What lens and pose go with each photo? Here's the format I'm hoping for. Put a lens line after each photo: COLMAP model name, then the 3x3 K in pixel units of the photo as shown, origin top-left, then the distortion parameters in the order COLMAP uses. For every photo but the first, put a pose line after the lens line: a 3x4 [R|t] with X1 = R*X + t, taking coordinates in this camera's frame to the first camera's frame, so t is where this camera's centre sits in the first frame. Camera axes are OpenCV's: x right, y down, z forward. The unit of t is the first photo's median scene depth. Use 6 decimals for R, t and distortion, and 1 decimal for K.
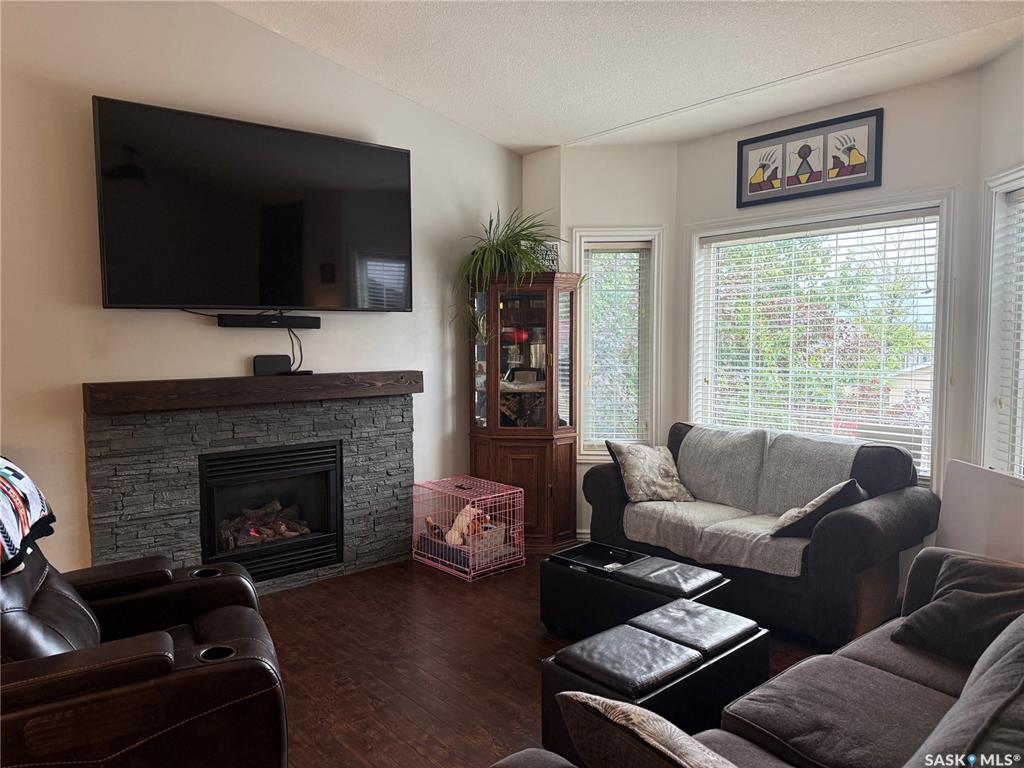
lens RADIAL K [[726.7, 0, 512.0], [0, 726.7, 384.0], [0, 0, 1]] dist [0.001716, -0.002271]
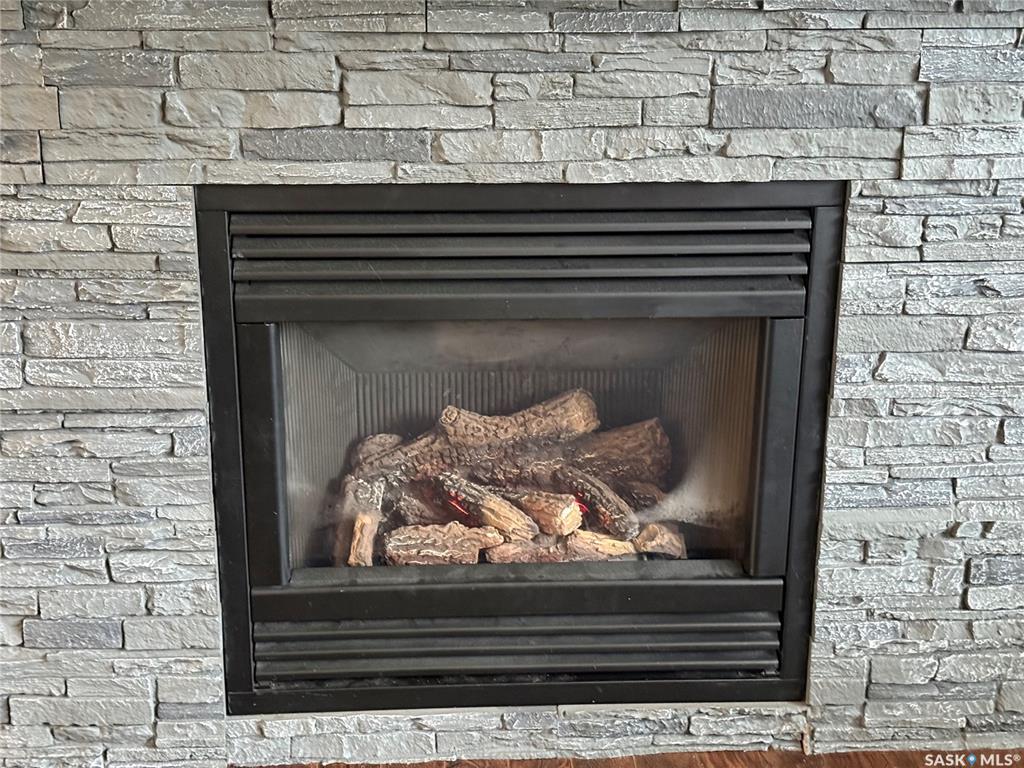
lens RADIAL K [[1451.1, 0, 512.0], [0, 1451.1, 384.0], [0, 0, 1]] dist [0.109494, 0.001158]
pose [[0.796342, 0.204974, -0.569057, -0.061417], [-0.048252, 0.959358, 0.278036, 0.020720], [0.602919, -0.193954, 0.773867, 0.614060]]
